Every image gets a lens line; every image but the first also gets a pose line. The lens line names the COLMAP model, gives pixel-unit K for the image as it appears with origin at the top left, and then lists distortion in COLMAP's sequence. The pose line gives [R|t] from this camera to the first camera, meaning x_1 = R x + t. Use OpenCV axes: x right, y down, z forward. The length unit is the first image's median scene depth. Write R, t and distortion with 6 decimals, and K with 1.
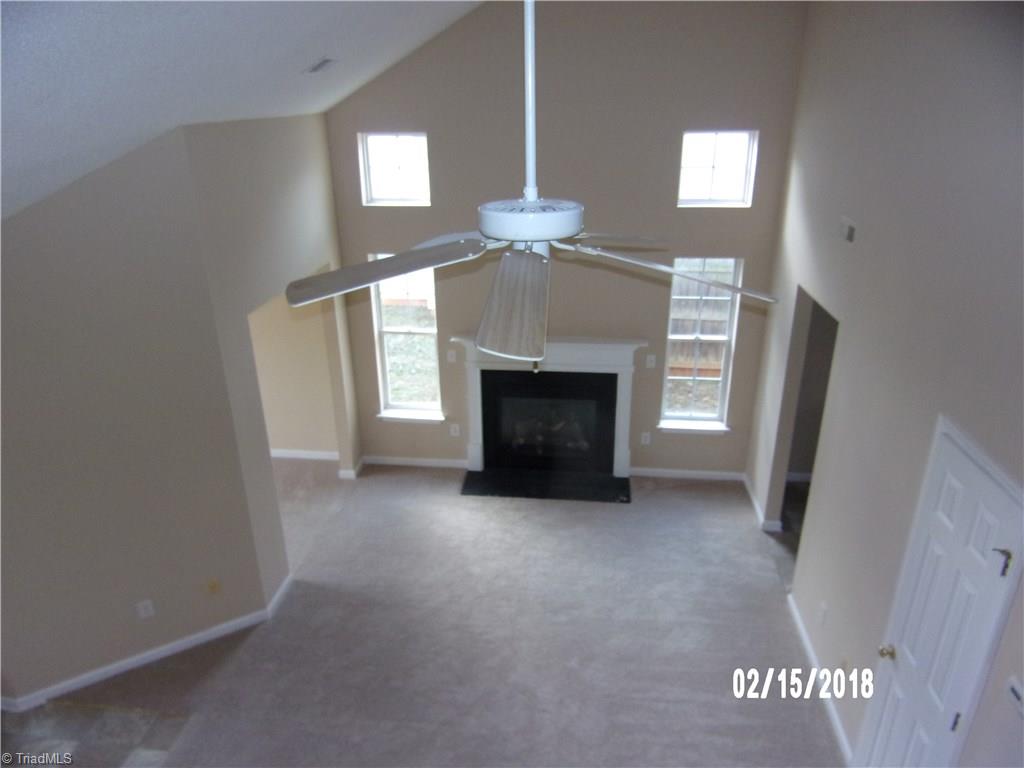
lens RADIAL K [[726.0, 0, 515.0], [0, 726.0, 372.7], [0, 0, 1]] dist [-0.003834, -0.008497]
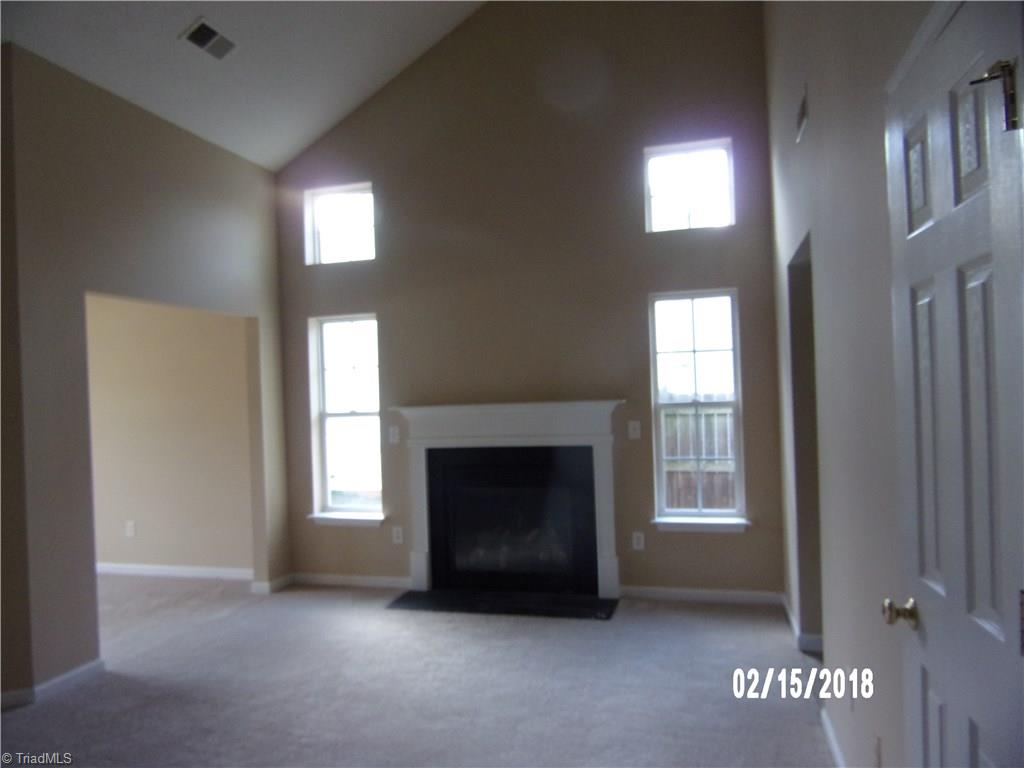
lens RADIAL K [[726.0, 0, 507.4], [0, 726.0, 362.5], [0, 0, 1]] dist [-0.003834, -0.008497]
pose [[0.985822, -0.026035, -0.165762, 0.182078], [-0.042352, 0.917296, -0.395948, 0.229437], [0.162362, 0.397355, 0.903188, 0.249712]]
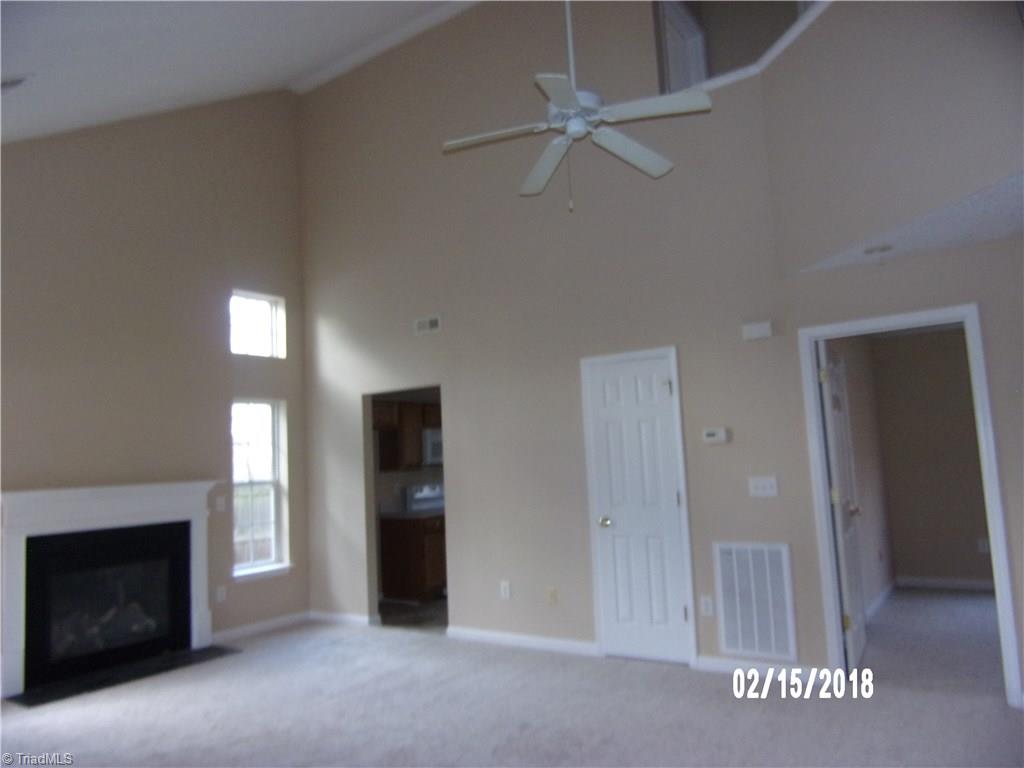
lens RADIAL K [[726.0, 0, 515.0], [0, 726.0, 378.1], [0, 0, 1]] dist [-0.003834, -0.008497]
pose [[0.475463, 0.091167, 0.874999, -0.491167], [0.371633, 0.880698, -0.293701, 0.267330], [-0.797386, 0.464823, 0.384858, 0.227979]]
